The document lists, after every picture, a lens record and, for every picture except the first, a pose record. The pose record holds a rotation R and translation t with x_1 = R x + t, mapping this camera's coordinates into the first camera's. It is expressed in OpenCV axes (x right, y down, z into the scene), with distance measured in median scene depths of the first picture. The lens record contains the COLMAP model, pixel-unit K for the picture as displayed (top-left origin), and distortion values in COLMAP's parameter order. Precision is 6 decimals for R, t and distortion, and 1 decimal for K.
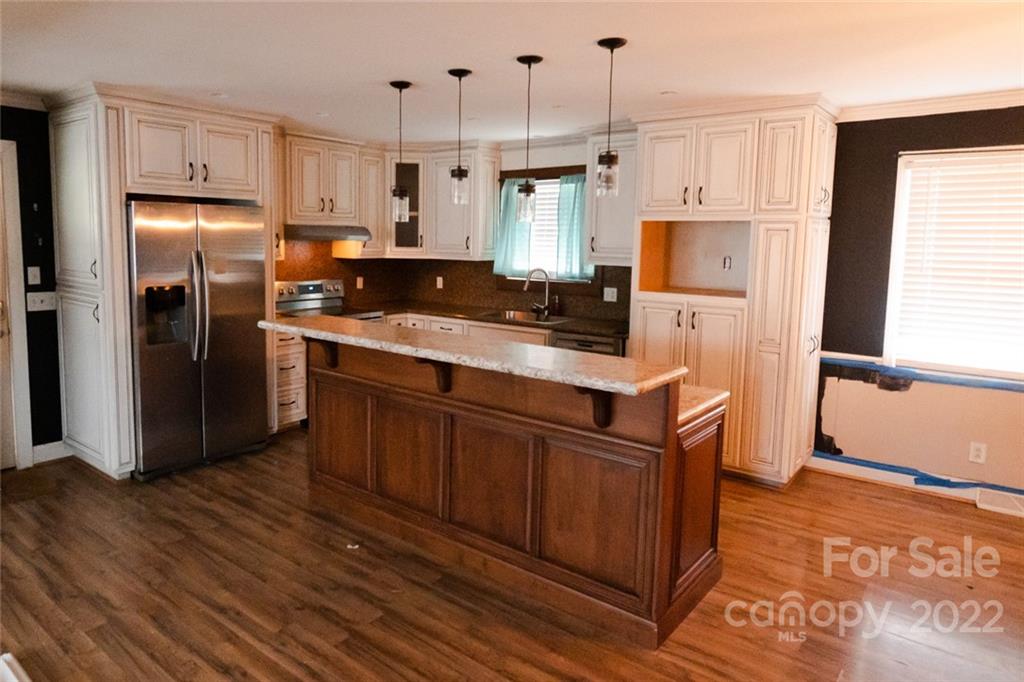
lens RADIAL K [[637.2, 0, 478.1], [0, 637.2, 303.7], [0, 0, 1]] dist [-0.001048, 0.001808]
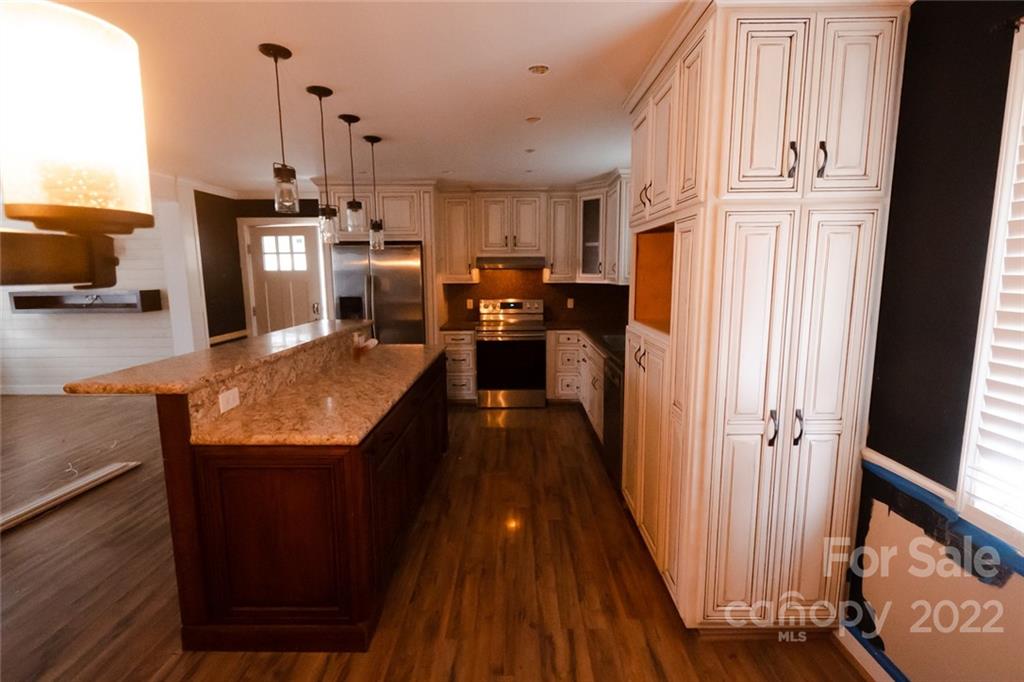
lens RADIAL K [[459.6, 0, 502.9], [0, 459.6, 336.2], [0, 0, 1]] dist [0.002970, -0.001145]
pose [[0.635452, 0.092774, -0.766547, 0.533953], [-0.068854, 0.995609, 0.063419, -0.022058], [0.769065, 0.012480, 0.639049, 0.424468]]
